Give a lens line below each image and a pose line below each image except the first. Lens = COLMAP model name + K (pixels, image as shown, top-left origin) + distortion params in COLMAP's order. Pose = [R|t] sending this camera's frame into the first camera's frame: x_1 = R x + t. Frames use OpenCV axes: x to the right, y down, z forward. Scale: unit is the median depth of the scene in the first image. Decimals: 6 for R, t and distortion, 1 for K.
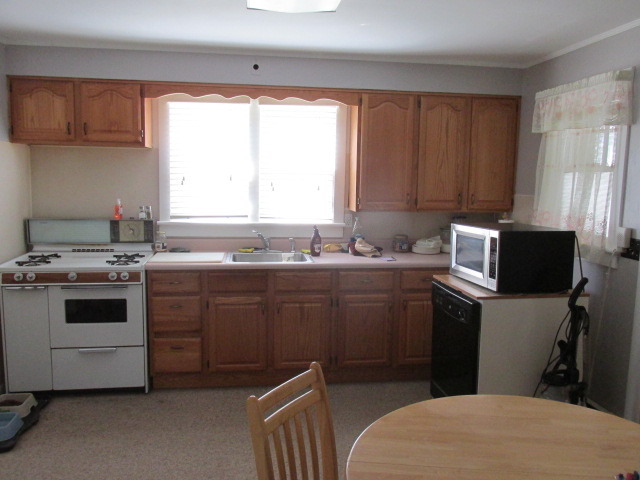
lens RADIAL K [[537.6, 0, 319.9], [0, 537.6, 238.2], [0, 0, 1]] dist [-0.024852, 0.027687]
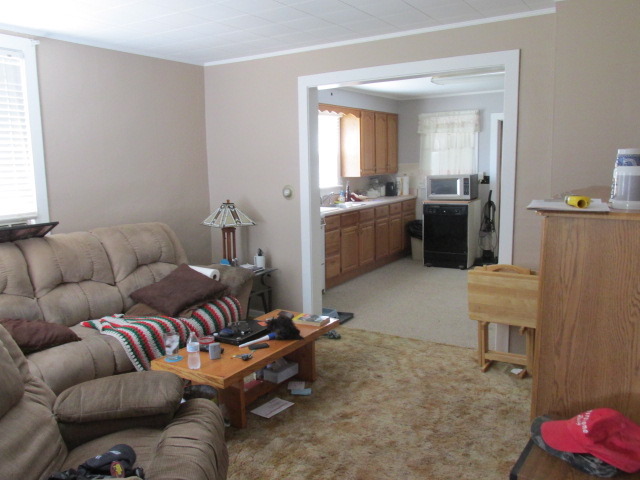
lens RADIAL K [[537.6, 0, 320.1], [0, 537.6, 242.0], [0, 0, 1]] dist [-0.024852, 0.027687]
pose [[0.626558, -0.153949, 0.764019, -1.554900], [0.130029, 0.987206, 0.092287, -0.017765], [-0.768451, 0.041522, 0.638560, -0.041642]]
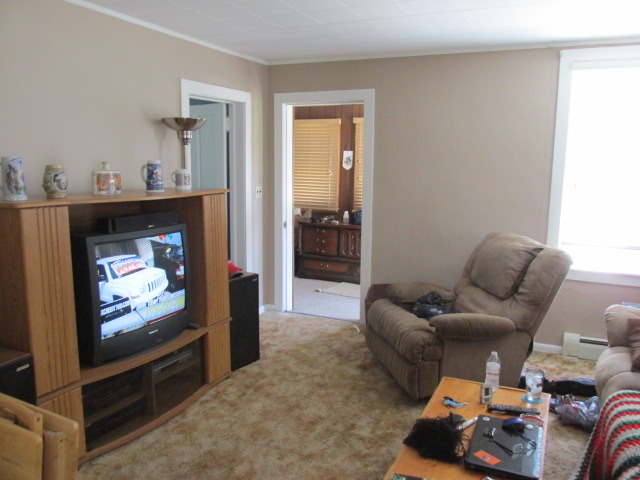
lens RADIAL K [[537.6, 0, 323.9], [0, 537.6, 241.4], [0, 0, 1]] dist [-0.024852, 0.027687]
pose [[-0.535339, 0.098544, -0.838869, -0.376660], [-0.128961, 0.971990, 0.196480, -0.099404], [0.834734, 0.213365, -0.507636, 0.750088]]
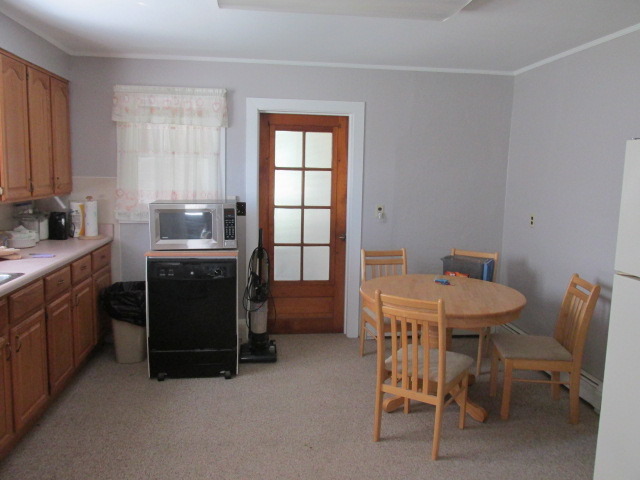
lens RADIAL K [[537.6, 0, 326.6], [0, 537.6, 239.5], [0, 0, 1]] dist [-0.024852, 0.027687]
pose [[-0.006471, -0.146393, 0.989205, -0.769584], [0.094564, 0.984703, 0.146346, -0.073153], [-0.995498, 0.094490, 0.007472, 0.574753]]
